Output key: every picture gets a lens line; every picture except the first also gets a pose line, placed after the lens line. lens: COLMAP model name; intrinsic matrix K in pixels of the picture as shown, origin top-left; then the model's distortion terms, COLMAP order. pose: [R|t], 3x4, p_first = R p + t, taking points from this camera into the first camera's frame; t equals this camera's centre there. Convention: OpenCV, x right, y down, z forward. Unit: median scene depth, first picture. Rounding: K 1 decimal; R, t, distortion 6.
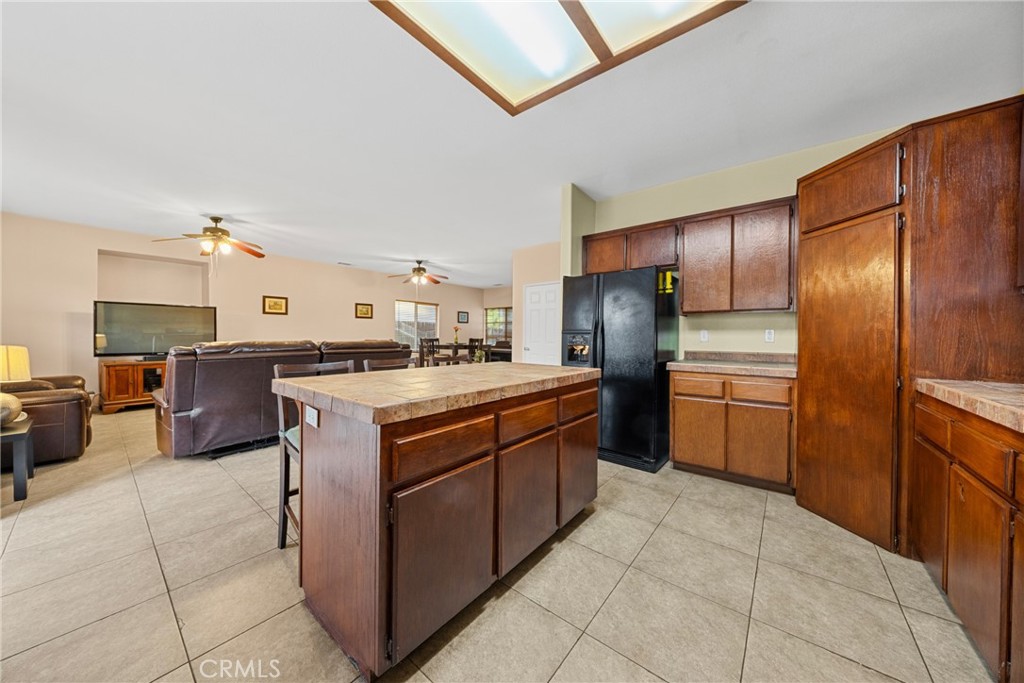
lens RADIAL K [[341.0, 0, 513.4], [0, 341.0, 338.0], [0, 0, 1]] dist [-0.003490, 0.000549]
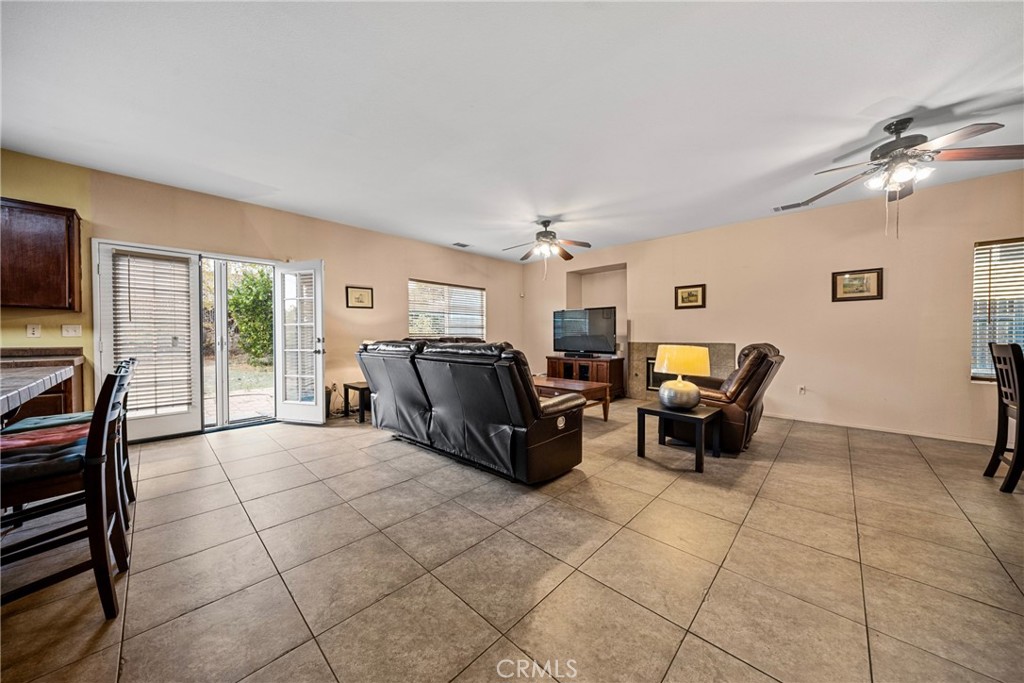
lens RADIAL K [[341.0, 0, 509.3], [0, 341.0, 342.7], [0, 0, 1]] dist [-0.003490, 0.000549]
pose [[-0.085495, 0.021133, -0.996114, 0.120821], [-0.004266, 0.999758, 0.021577, -0.005625], [0.996329, 0.006095, -0.085384, 0.669772]]
